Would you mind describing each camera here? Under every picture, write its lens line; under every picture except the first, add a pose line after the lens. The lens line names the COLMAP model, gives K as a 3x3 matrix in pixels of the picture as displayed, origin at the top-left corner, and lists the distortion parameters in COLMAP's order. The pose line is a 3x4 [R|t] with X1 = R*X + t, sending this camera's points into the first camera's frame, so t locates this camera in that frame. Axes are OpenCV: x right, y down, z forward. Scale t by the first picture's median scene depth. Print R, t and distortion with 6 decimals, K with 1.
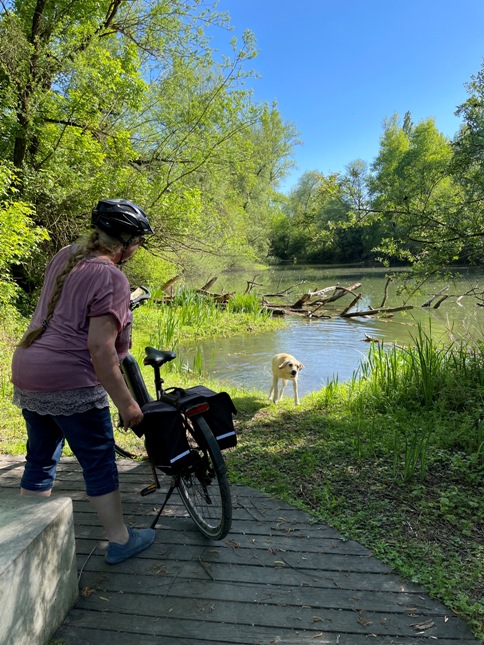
lens RADIAL K [[487.4, 0, 256.6], [0, 487.4, 322.2], [0, 0, 1]] dist [0.043664, -0.000027]
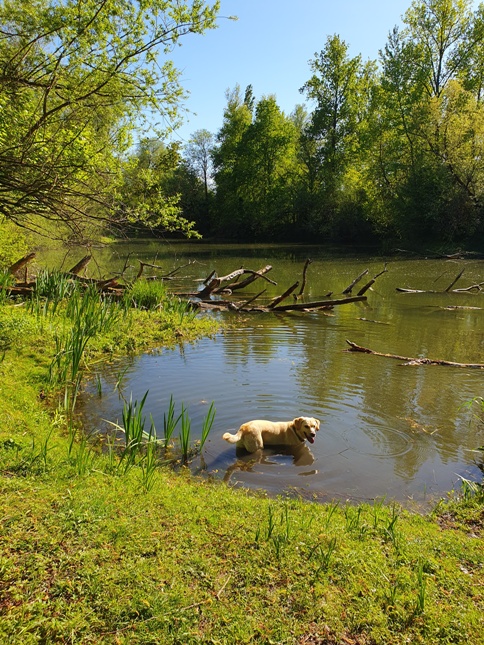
lens RADIAL K [[499.9, 0, 244.4], [0, 499.9, 302.5], [0, 0, 1]] dist [0.053715, -0.003180]
pose [[0.950886, -0.018194, 0.309007, -0.085869], [0.014916, 0.999805, 0.012968, -0.024627], [-0.309182, -0.007722, 0.950971, 0.173802]]
